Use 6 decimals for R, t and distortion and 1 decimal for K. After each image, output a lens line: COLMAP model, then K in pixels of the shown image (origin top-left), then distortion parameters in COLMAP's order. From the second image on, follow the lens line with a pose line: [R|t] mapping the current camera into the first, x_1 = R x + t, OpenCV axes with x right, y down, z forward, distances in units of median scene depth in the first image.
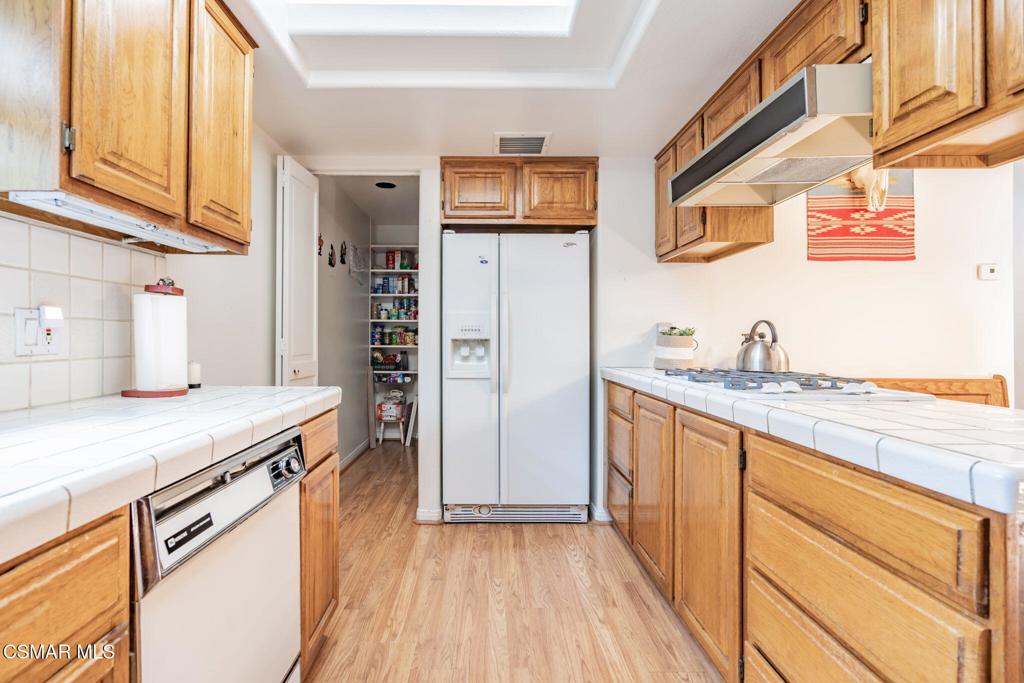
lens RADIAL K [[475.3, 0, 487.1], [0, 475.3, 341.5], [0, 0, 1]] dist [-0.002818, 0.000413]
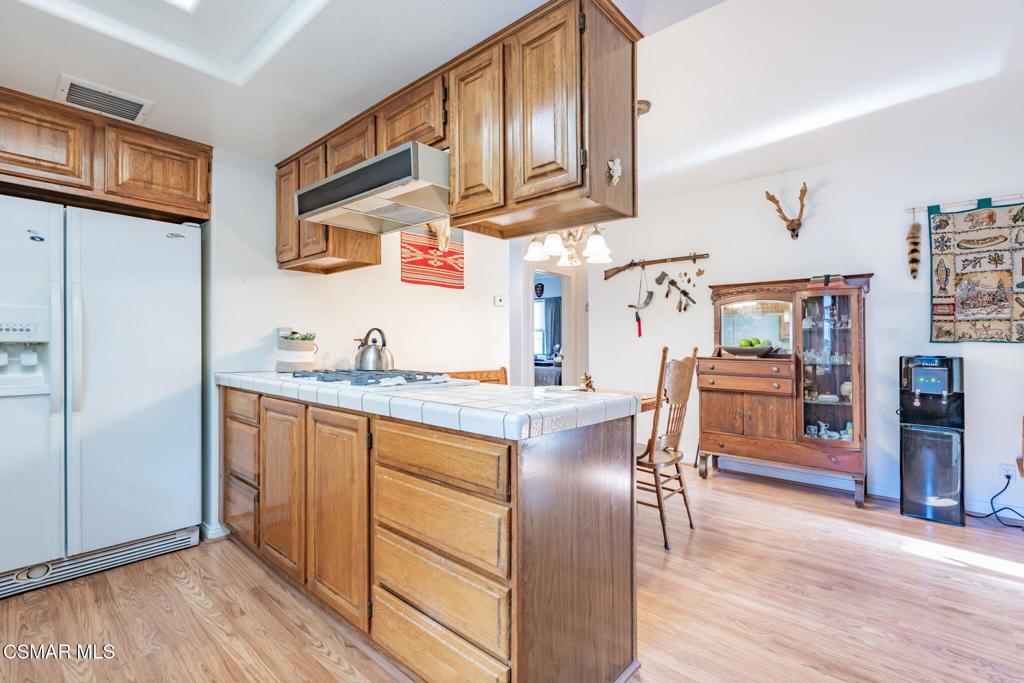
lens RADIAL K [[466.0, 0, 512.5], [0, 466.0, 343.4], [0, 0, 1]] dist [-0.002830, -0.000096]
pose [[0.657984, 0.004209, 0.753020, -0.076981], [-0.000316, 0.999986, -0.005314, 0.000369], [-0.753032, 0.003258, 0.657976, -0.047075]]
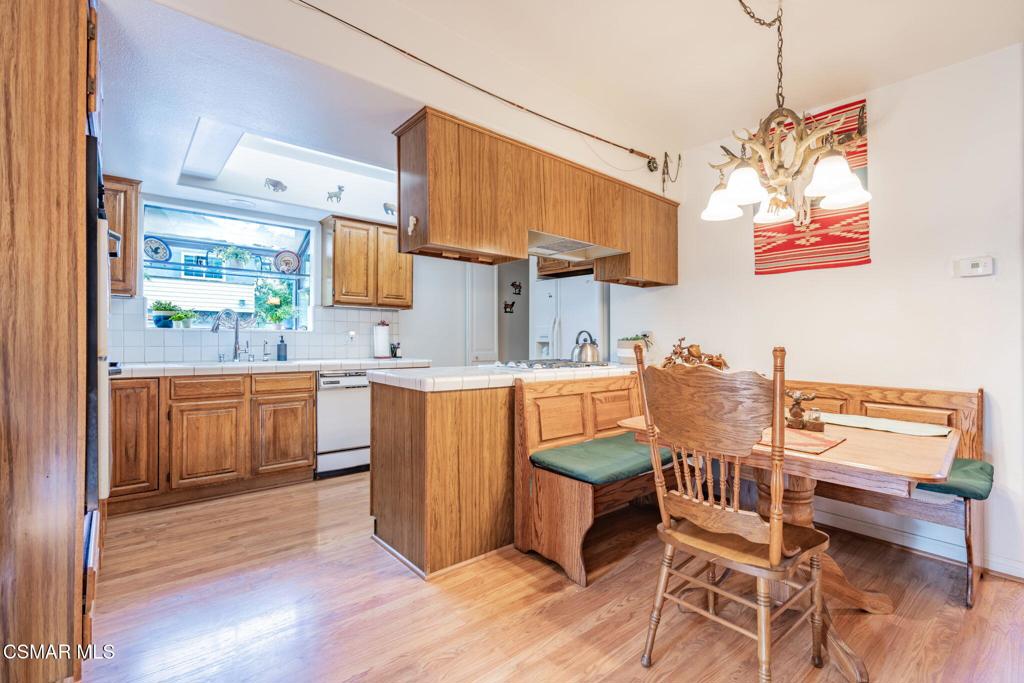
lens RADIAL K [[466.0, 0, 512.5], [0, 466.0, 343.4], [0, 0, 1]] dist [-0.002830, -0.000096]
pose [[0.648723, 0.008420, -0.760978, 1.411930], [-0.014067, 0.999901, -0.000928, 0.003536], [0.760895, 0.011307, 0.648777, -0.207109]]
